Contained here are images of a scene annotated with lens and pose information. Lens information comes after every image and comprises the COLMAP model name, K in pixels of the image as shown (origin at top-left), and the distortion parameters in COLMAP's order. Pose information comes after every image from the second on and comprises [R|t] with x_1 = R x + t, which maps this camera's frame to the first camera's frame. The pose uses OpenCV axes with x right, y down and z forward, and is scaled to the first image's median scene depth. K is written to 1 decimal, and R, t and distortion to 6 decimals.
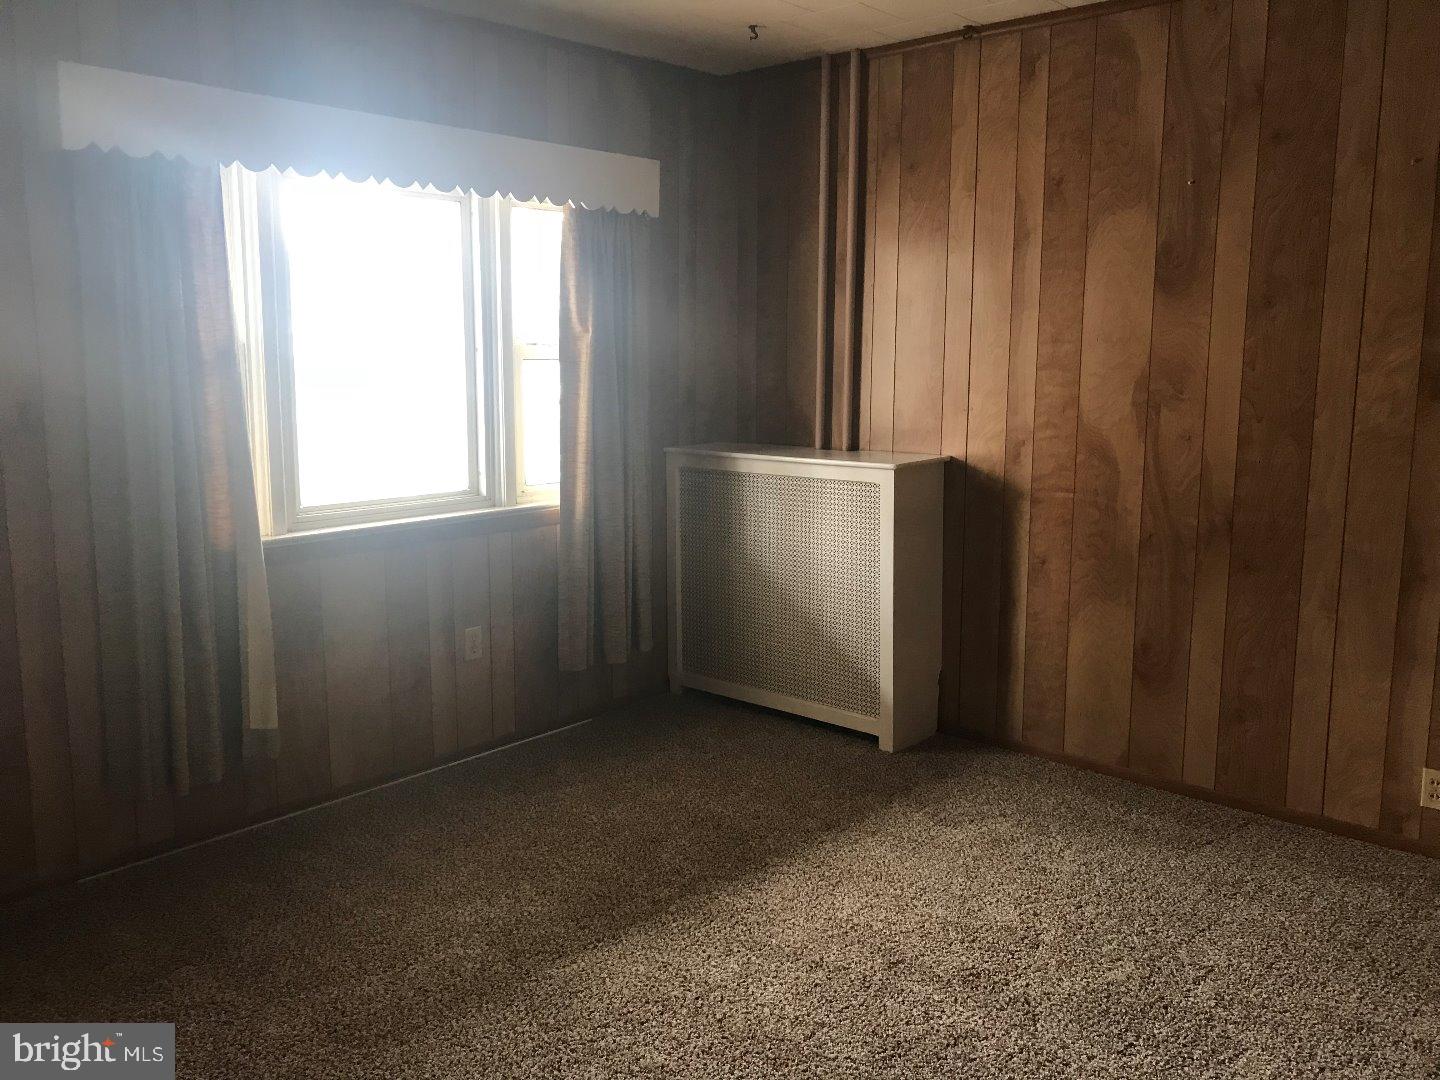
lens RADIAL K [[1189.2, 0, 722.9], [0, 1189.2, 511.1], [0, 0, 1]] dist [0.063752, -0.070105]
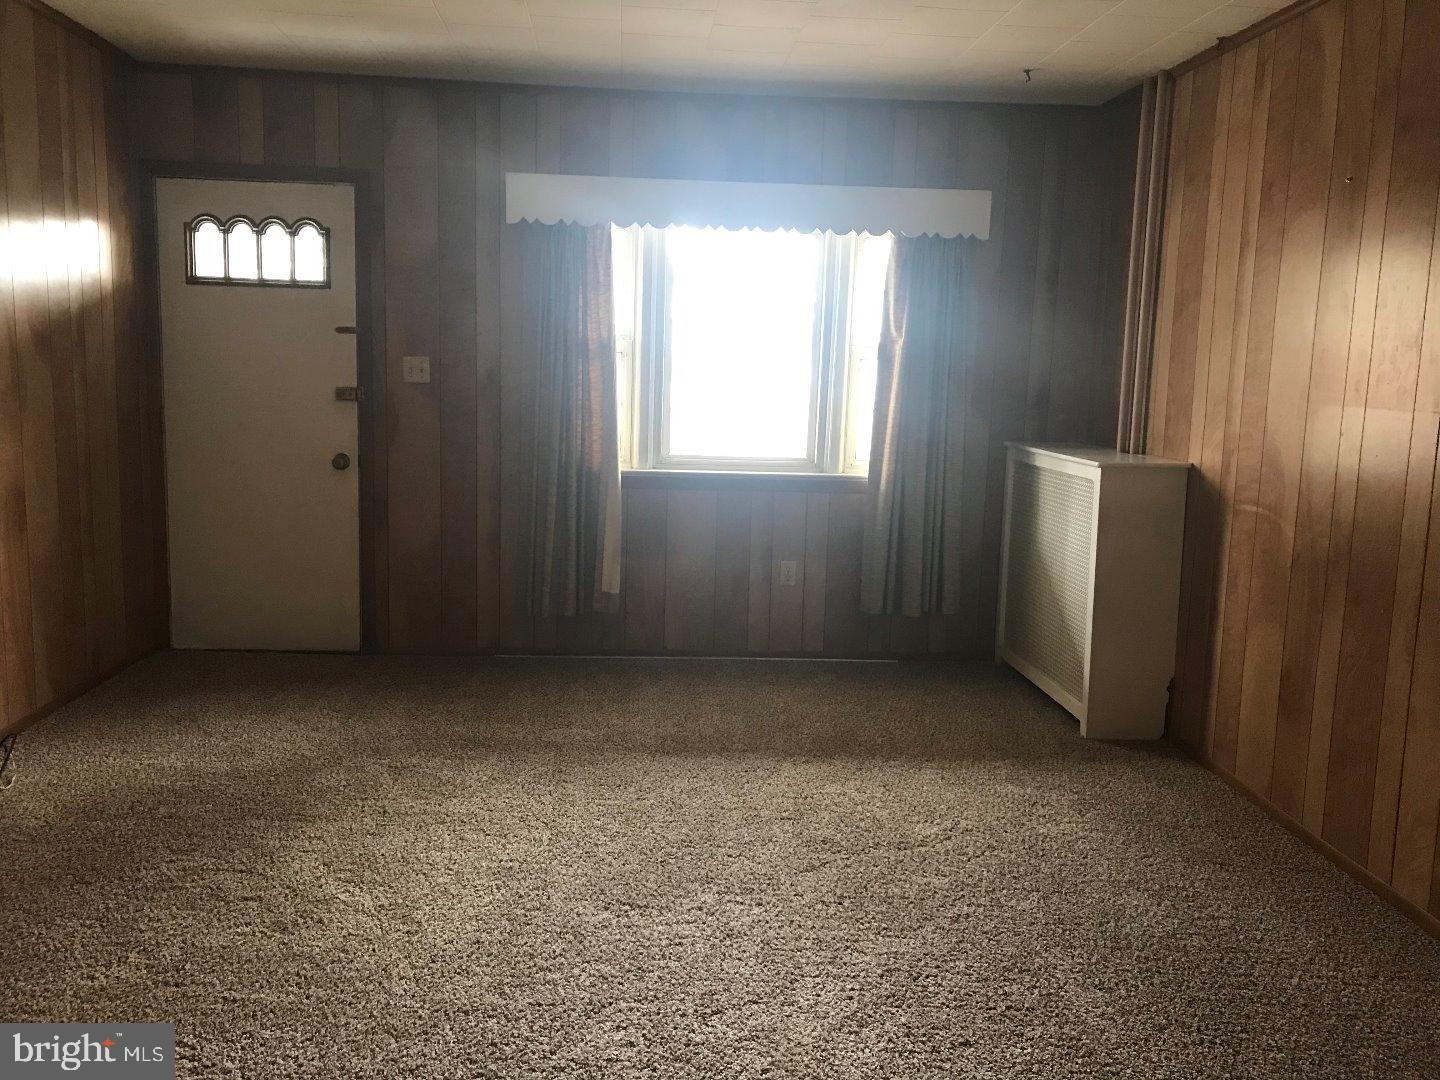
lens RADIAL K [[1186.3, 0, 714.8], [0, 1186.3, 516.5], [0, 0, 1]] dist [0.055810, -0.062157]
pose [[0.706608, 0.114184, -0.698331, 0.643786], [-0.124916, 0.991524, 0.035727, 0.012682], [0.696492, 0.061987, 0.714882, 0.005354]]
